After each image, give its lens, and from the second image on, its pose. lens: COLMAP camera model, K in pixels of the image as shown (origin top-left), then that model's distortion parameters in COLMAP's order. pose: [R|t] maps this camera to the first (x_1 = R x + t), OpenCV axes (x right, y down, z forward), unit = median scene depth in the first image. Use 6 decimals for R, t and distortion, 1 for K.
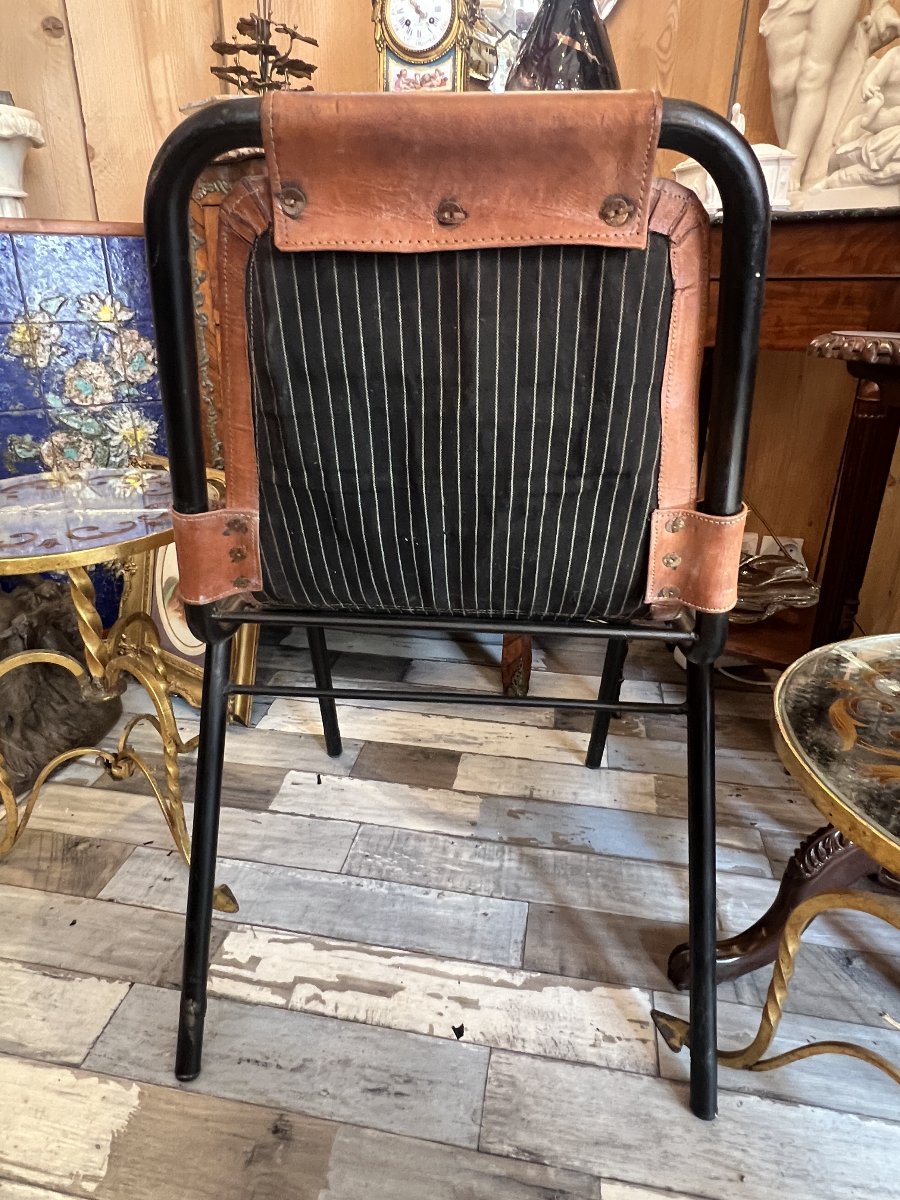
lens RADIAL K [[741.0, 0, 432.5], [0, 741.0, 584.9], [0, 0, 1]] dist [-0.005199, 0.002241]
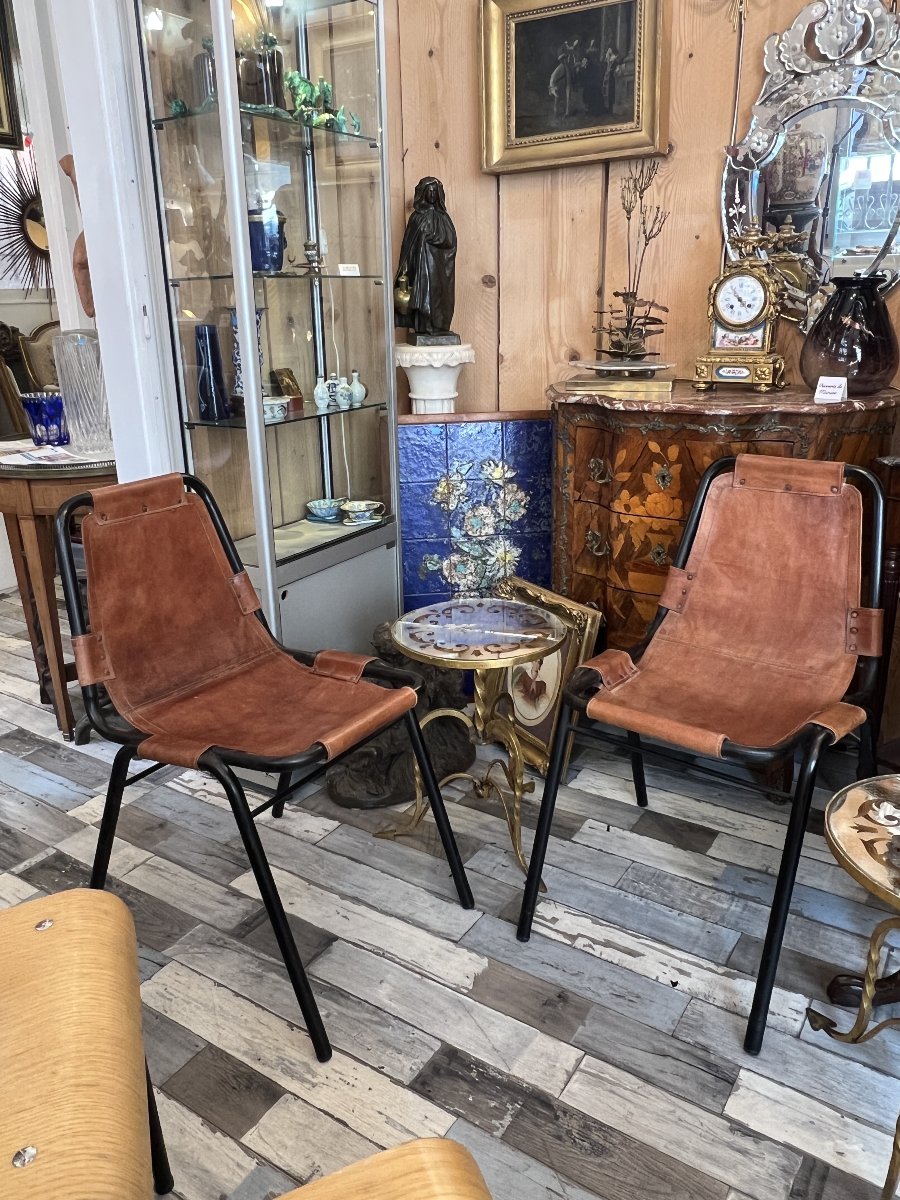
lens RADIAL K [[895.3, 0, 454.5], [0, 895.3, 593.8], [0, 0, 1]] dist [0.008815, -0.003040]
pose [[0.928119, 0.099461, -0.358751, 0.148314], [-0.125924, 0.990723, -0.051106, -0.055900], [0.350339, 0.092608, 0.932033, -0.762786]]
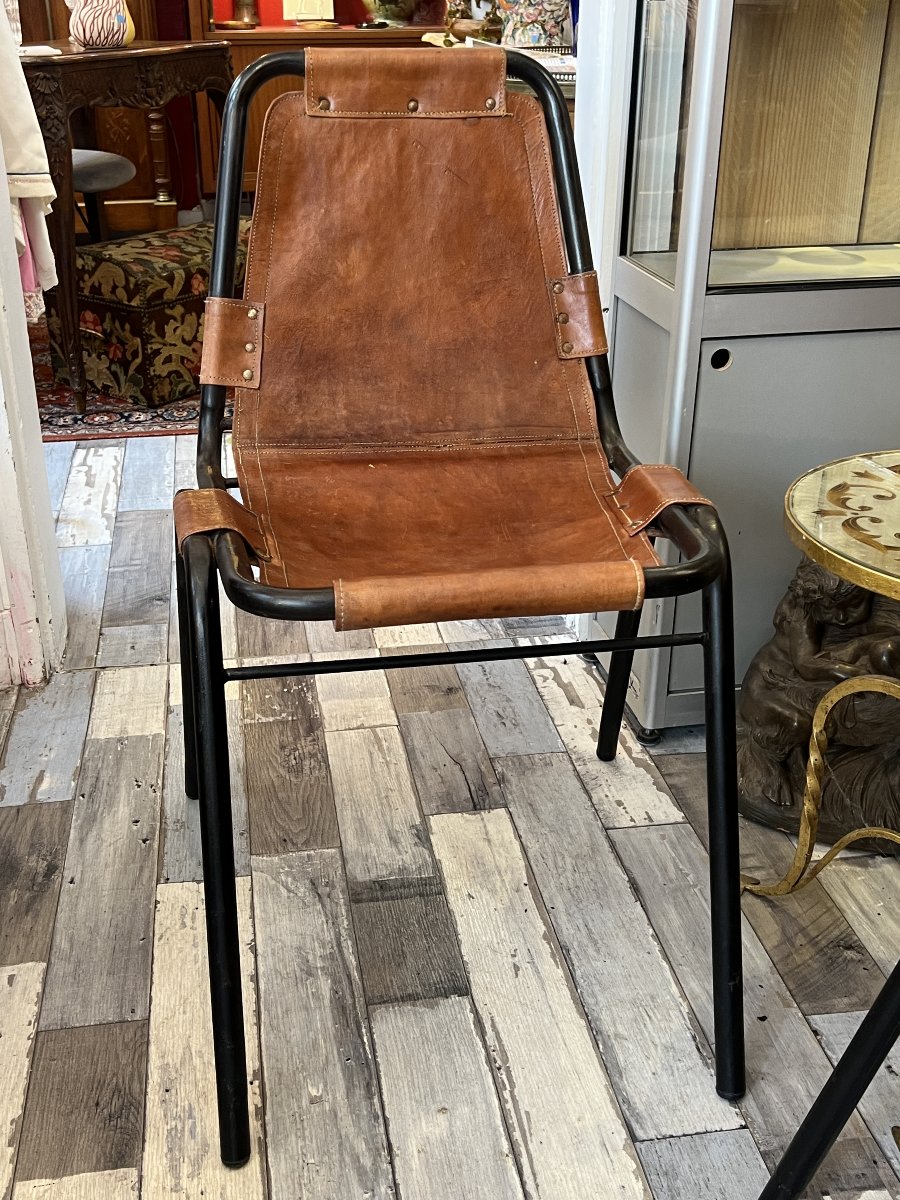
lens RADIAL K [[1305.2, 0, 449.7], [0, 1305.2, 599.8], [0, 0, 1]] dist [0.033009, 0.000000]
pose [[0.349207, 0.400238, -0.847269, 0.306141], [-0.364398, 0.891025, 0.270719, -0.143053], [0.863289, 0.214206, 0.456998, 0.012202]]
